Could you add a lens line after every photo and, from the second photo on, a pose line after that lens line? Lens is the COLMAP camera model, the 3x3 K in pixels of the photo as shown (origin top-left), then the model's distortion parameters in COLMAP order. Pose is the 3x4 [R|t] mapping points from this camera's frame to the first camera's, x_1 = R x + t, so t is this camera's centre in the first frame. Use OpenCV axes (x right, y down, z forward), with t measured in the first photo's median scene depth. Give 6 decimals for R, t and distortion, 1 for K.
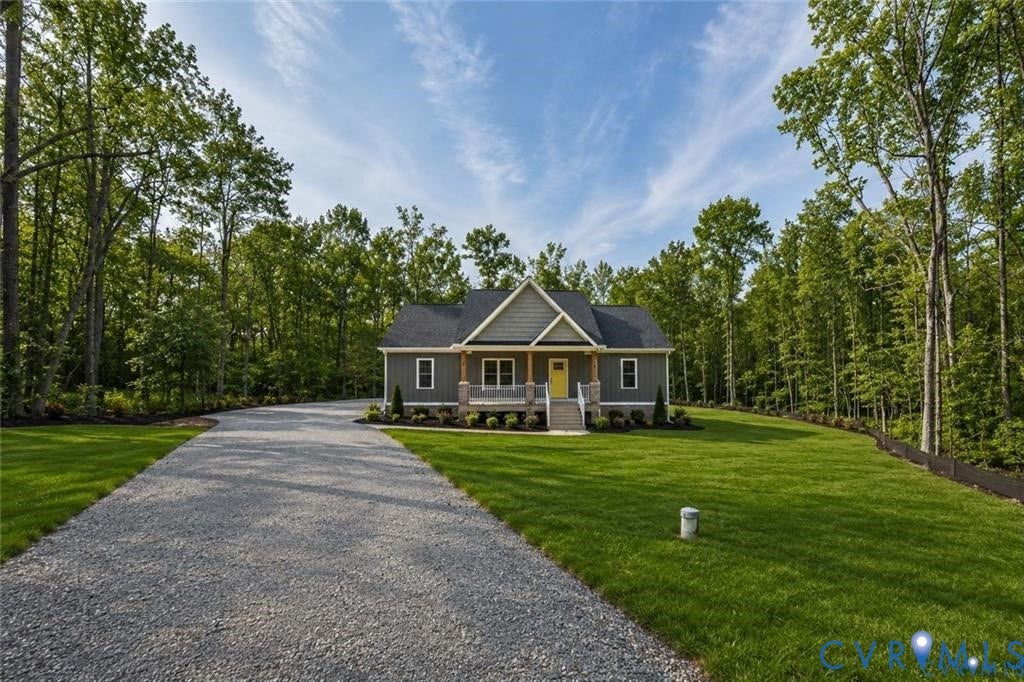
lens RADIAL K [[463.7, 0, 512.0], [0, 463.7, 341.0], [0, 0, 1]] dist [0.000035, -0.000209]
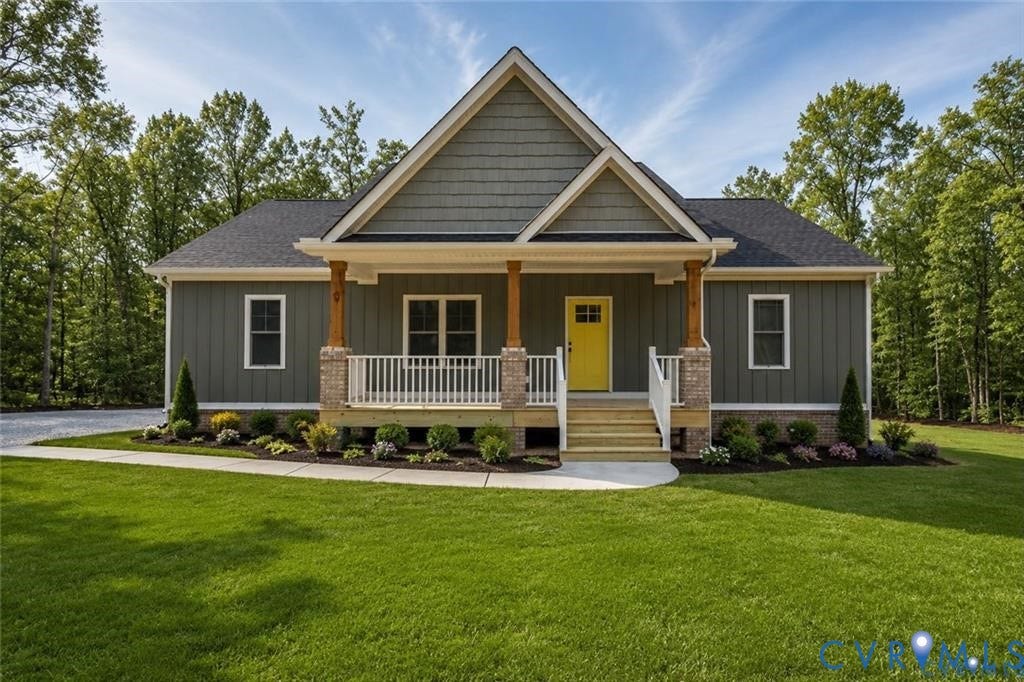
lens RADIAL K [[463.7, 0, 512.0], [0, 463.7, 341.0], [0, 0, 1]] dist [0.000035, -0.000209]
pose [[0.999997, 0.001492, -0.001687, 0.034567], [-0.001492, 0.999999, -0.000077, 0.080321], [0.001687, 0.000079, 0.999999, 0.605691]]
